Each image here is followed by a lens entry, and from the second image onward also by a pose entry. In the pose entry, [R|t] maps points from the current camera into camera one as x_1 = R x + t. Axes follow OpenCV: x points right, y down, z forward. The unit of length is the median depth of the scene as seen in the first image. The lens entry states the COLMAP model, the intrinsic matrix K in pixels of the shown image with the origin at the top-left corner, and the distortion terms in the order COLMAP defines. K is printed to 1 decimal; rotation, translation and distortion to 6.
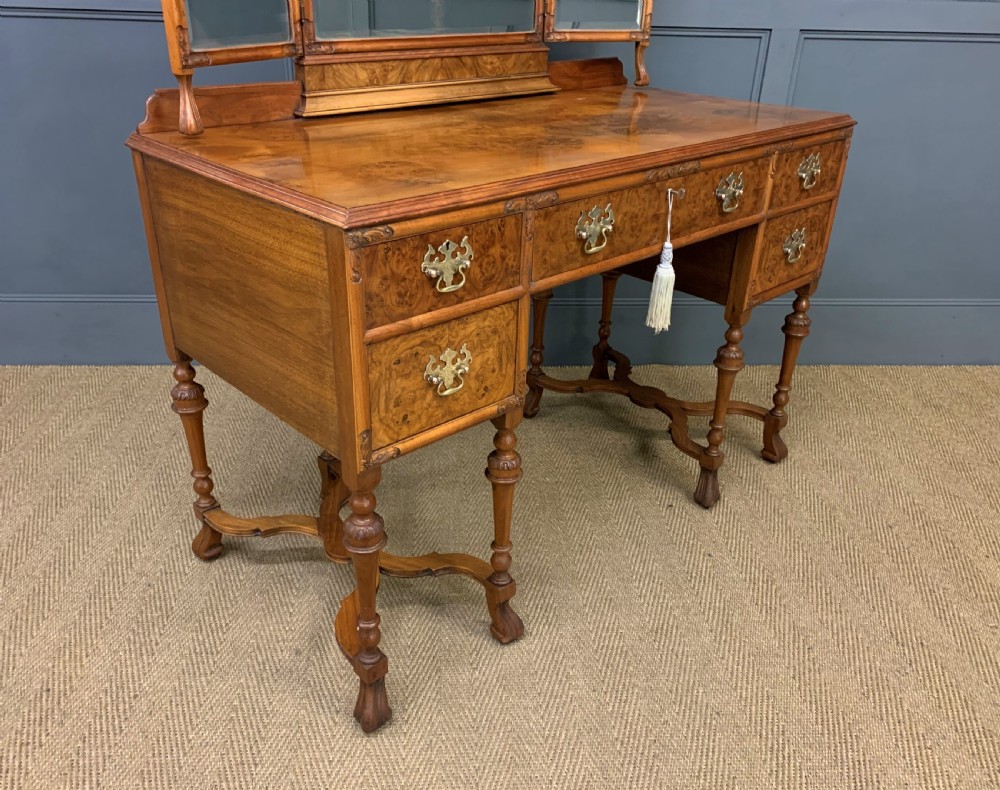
lens RADIAL K [[826.4, 0, 494.0], [0, 826.4, 399.1], [0, 0, 1]] dist [0.113888, -0.220557]
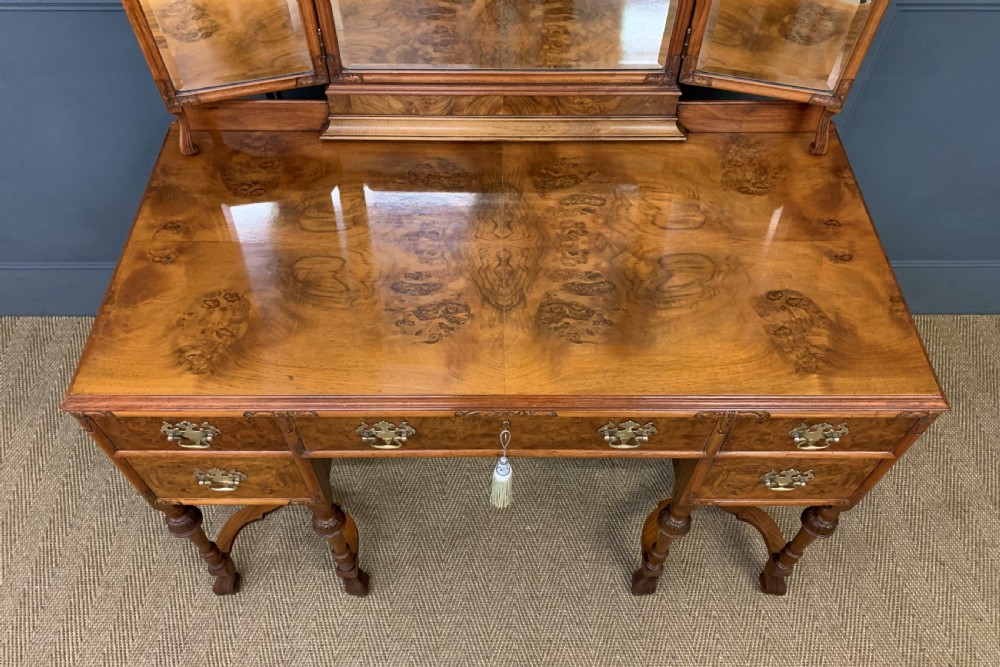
lens RADIAL K [[775.5, 0, 494.4], [0, 775.5, 338.5], [0, 0, 1]] dist [0.072897, -0.126197]
pose [[0.727066, 0.541387, -0.422226, 0.503585], [-0.299398, 0.803441, 0.514629, -0.751291], [0.617847, -0.247756, 0.746245, 0.378475]]
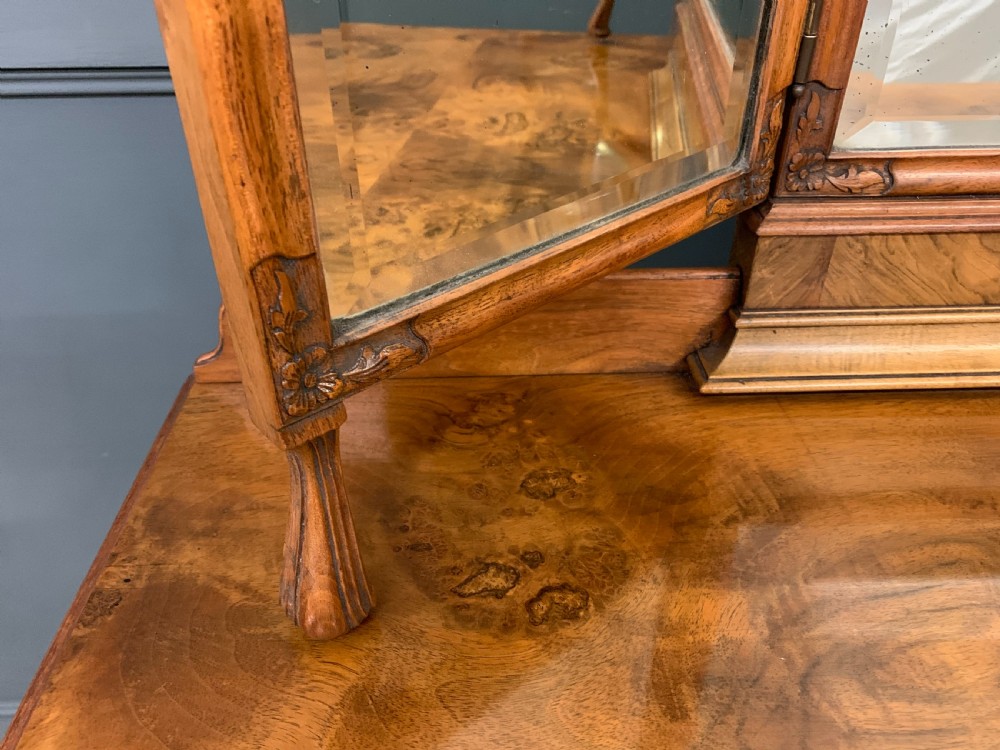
lens RADIAL K [[773.5, 0, 491.0], [0, 773.5, 372.6], [0, 0, 1]] dist [0.061429, -0.091710]
pose [[0.753456, 0.348111, -0.557784, -0.138152], [-0.281315, 0.937450, 0.205058, -0.409052], [0.594277, 0.002410, 0.804257, 0.778449]]
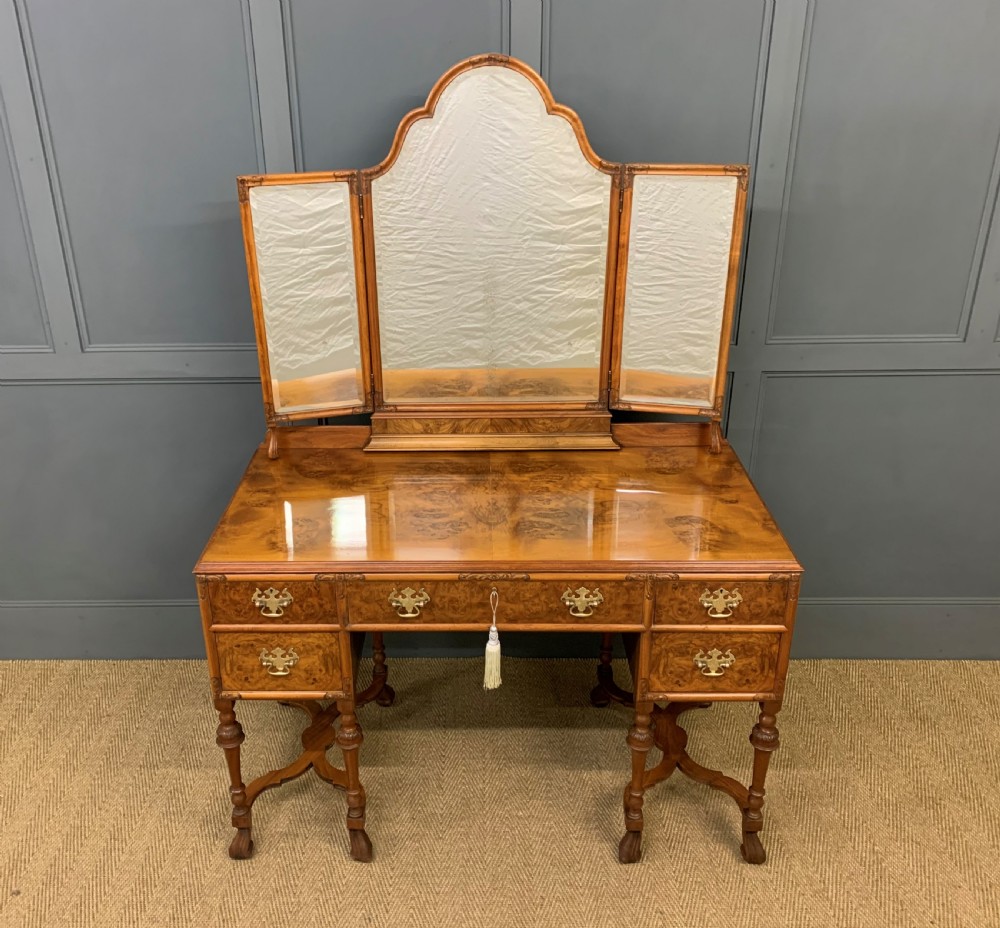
lens RADIAL K [[972.1, 0, 447.3], [0, 972.1, 455.5], [0, 0, 1]] dist [0.176519, -0.435772]
pose [[0.704962, 0.258610, -0.660416, 1.093650], [-0.287658, 0.955383, 0.067055, -0.523820], [0.648291, 0.142702, 0.747900, -0.206744]]
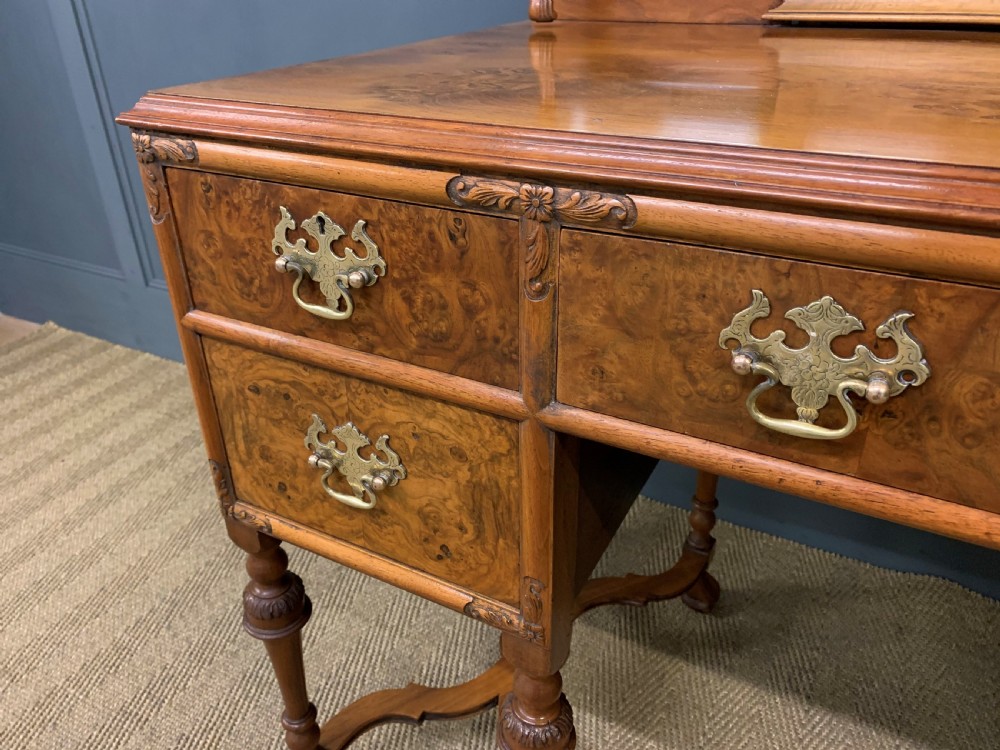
lens RADIAL K [[773.5, 0, 491.0], [0, 773.5, 372.6], [0, 0, 1]] dist [0.061429, -0.091710]
pose [[0.309981, 0.426562, -0.849680, 0.303754], [-0.409726, 0.866389, 0.285473, -0.216902], [0.857926, 0.259645, 0.443338, 0.706996]]
